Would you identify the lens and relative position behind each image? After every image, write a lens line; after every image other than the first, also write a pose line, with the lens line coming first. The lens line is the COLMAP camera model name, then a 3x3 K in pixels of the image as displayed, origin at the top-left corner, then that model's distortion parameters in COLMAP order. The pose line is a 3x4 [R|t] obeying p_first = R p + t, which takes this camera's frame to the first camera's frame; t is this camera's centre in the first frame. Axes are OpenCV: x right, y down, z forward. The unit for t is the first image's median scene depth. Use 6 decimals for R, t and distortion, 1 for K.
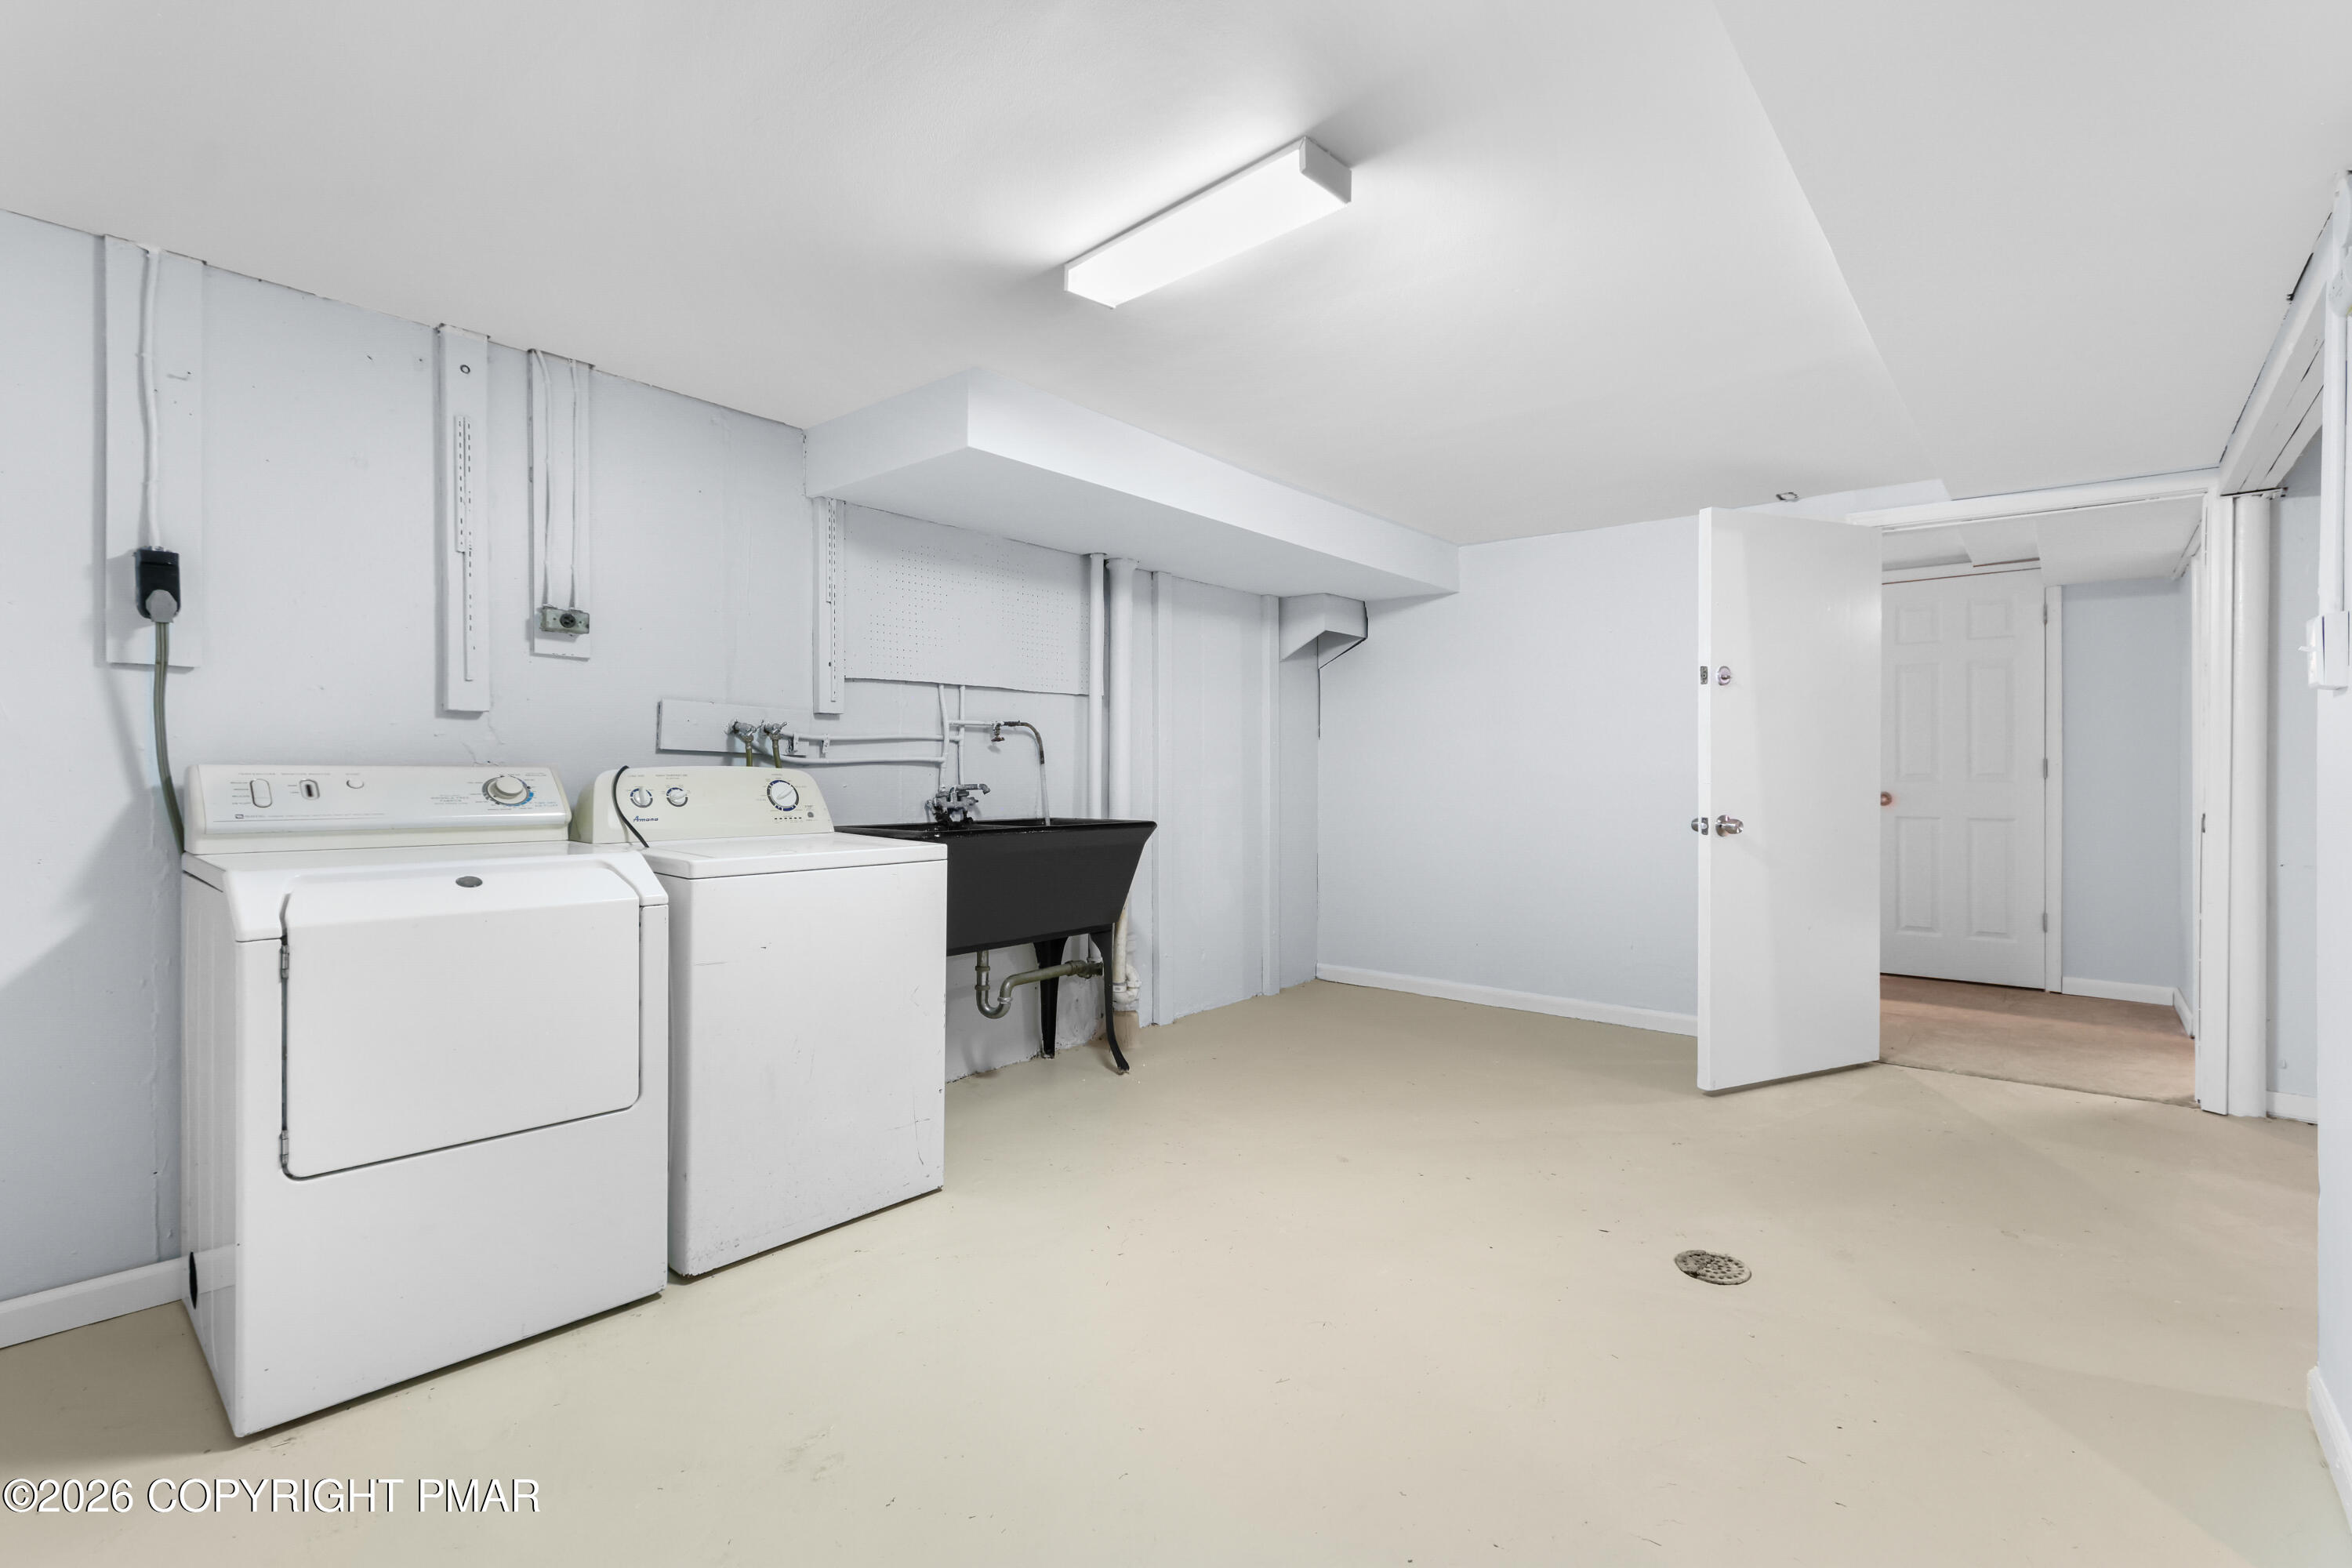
lens RADIAL K [[1089.5, 0, 1174.7], [0, 1089.5, 776.6], [0, 0, 1]] dist [-0.000300, 0.003599]
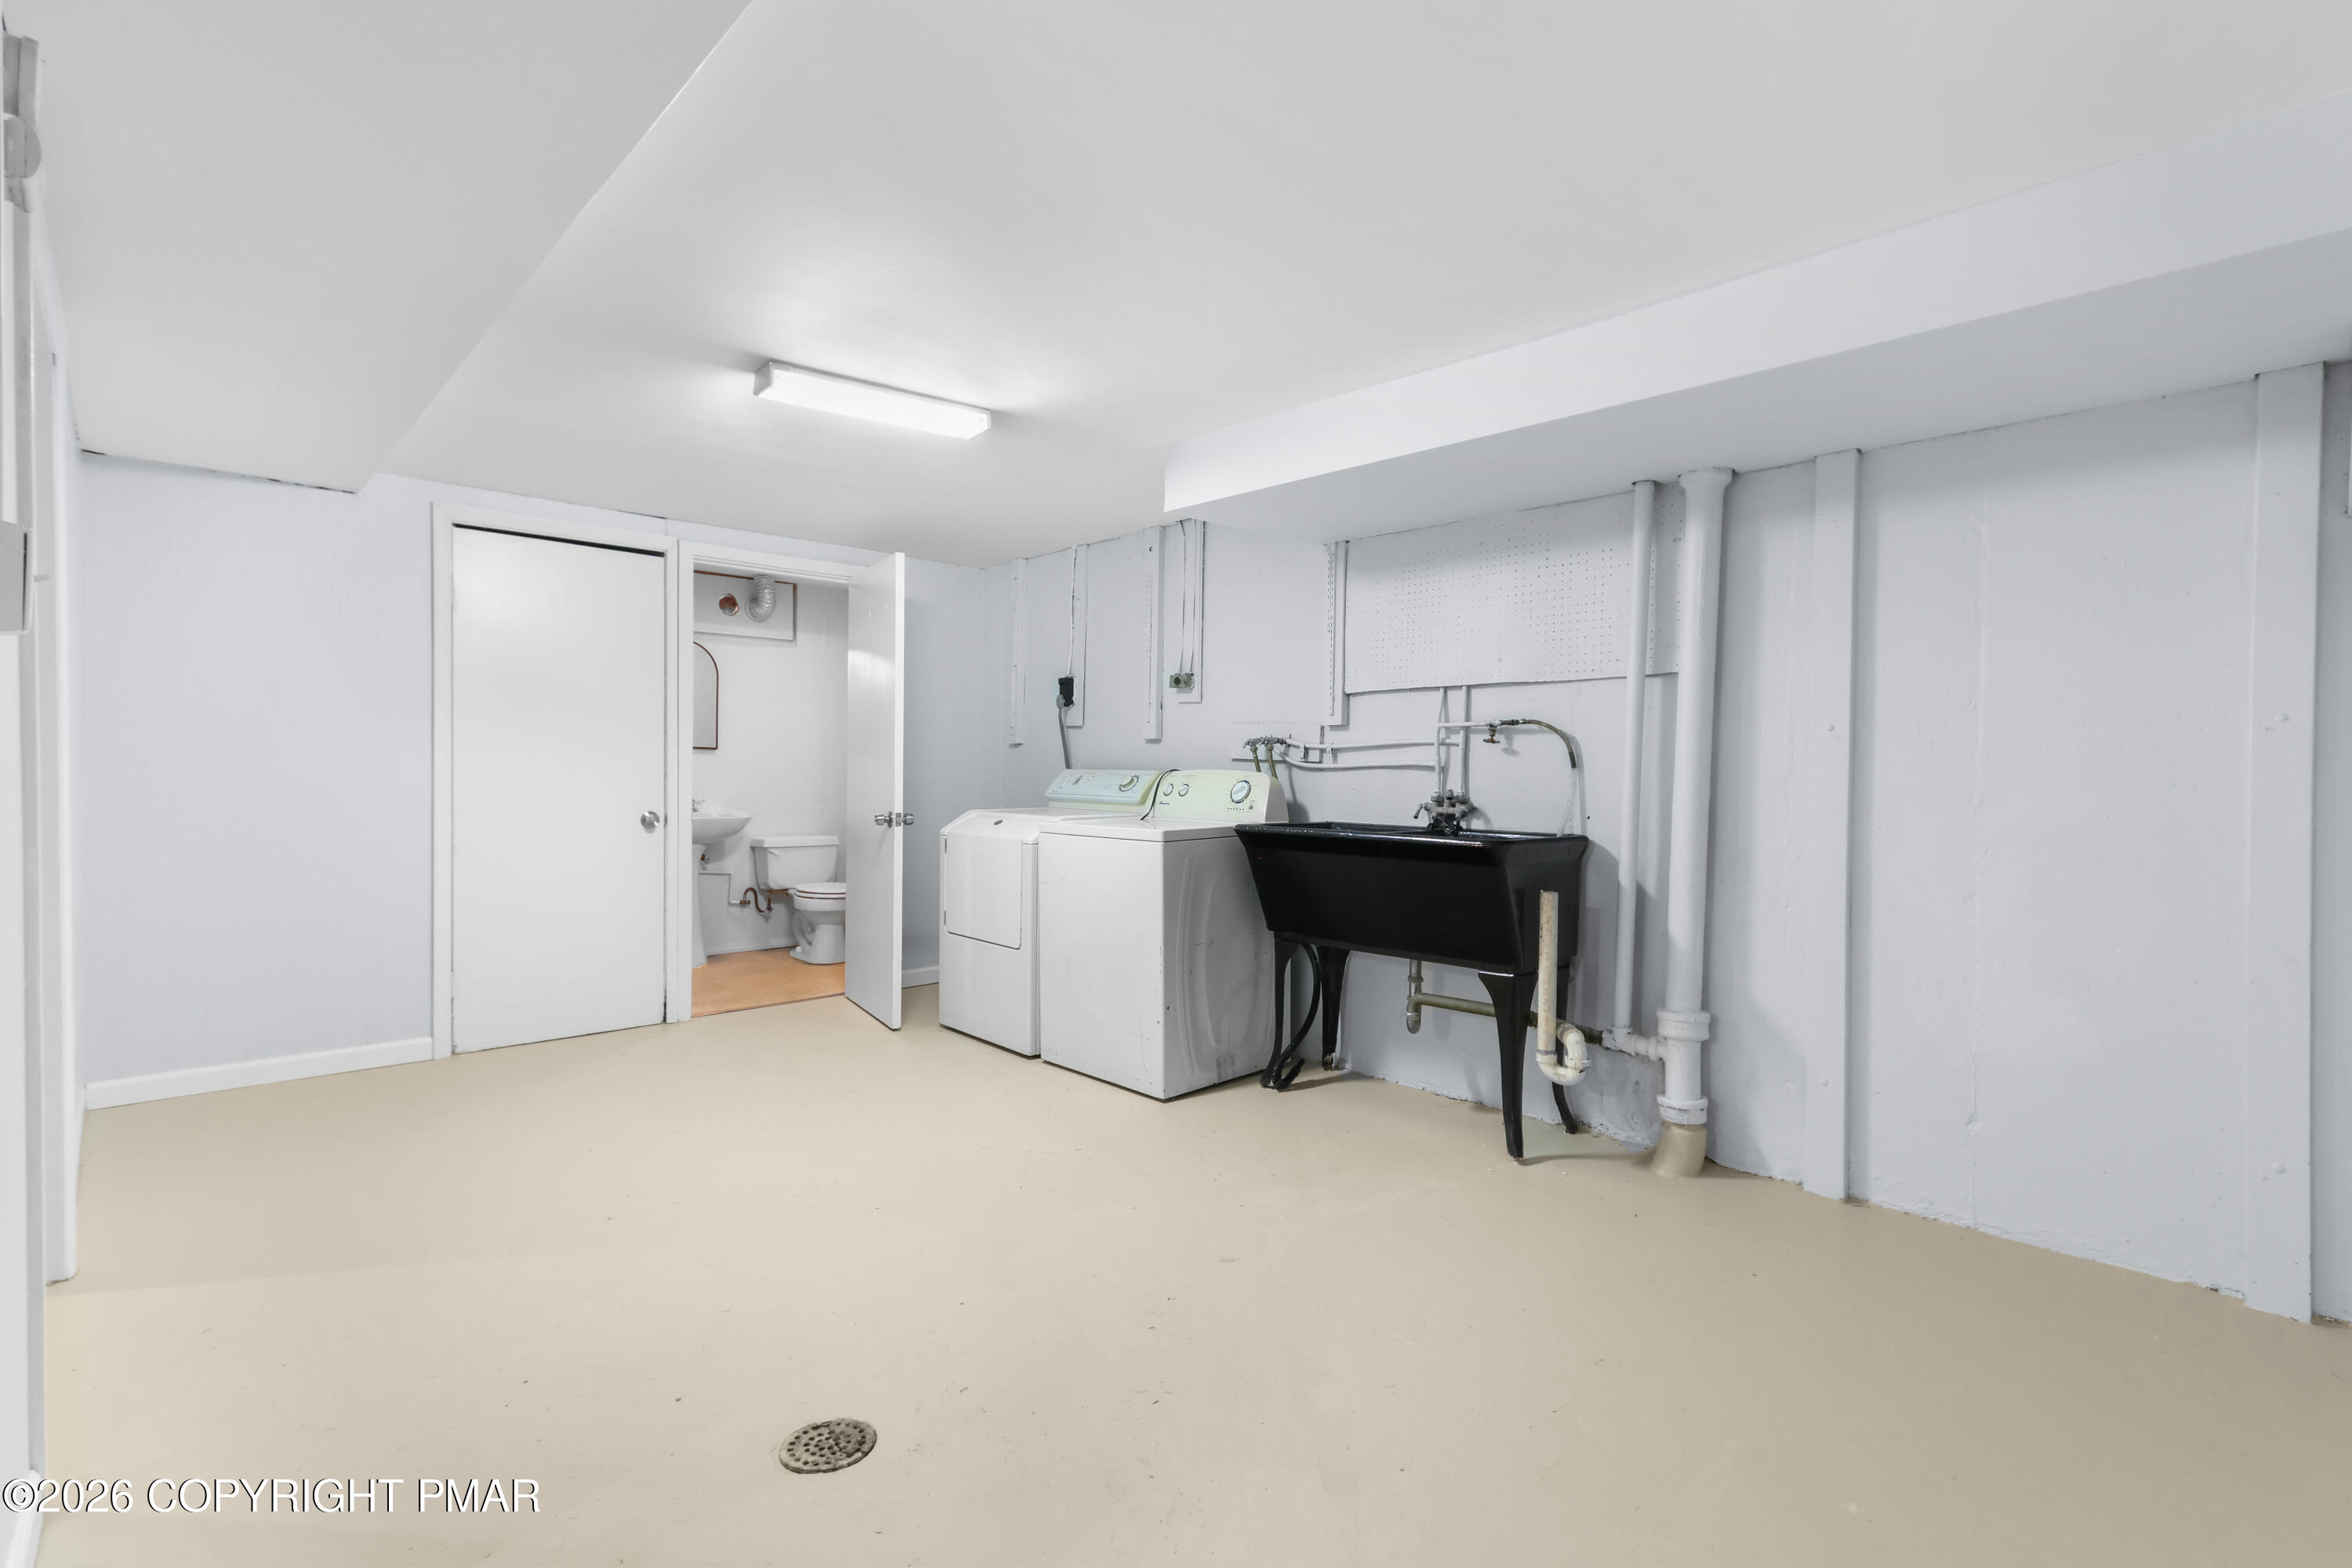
lens RADIAL K [[1089.5, 0, 1182.0], [0, 1089.5, 782.4], [0, 0, 1]] dist [-0.000300, 0.003599]
pose [[-0.110503, 0.009944, -0.993826, 0.807995], [-0.016045, 0.999802, 0.011788, -0.007141], [0.993746, 0.017249, -0.110322, 0.896855]]
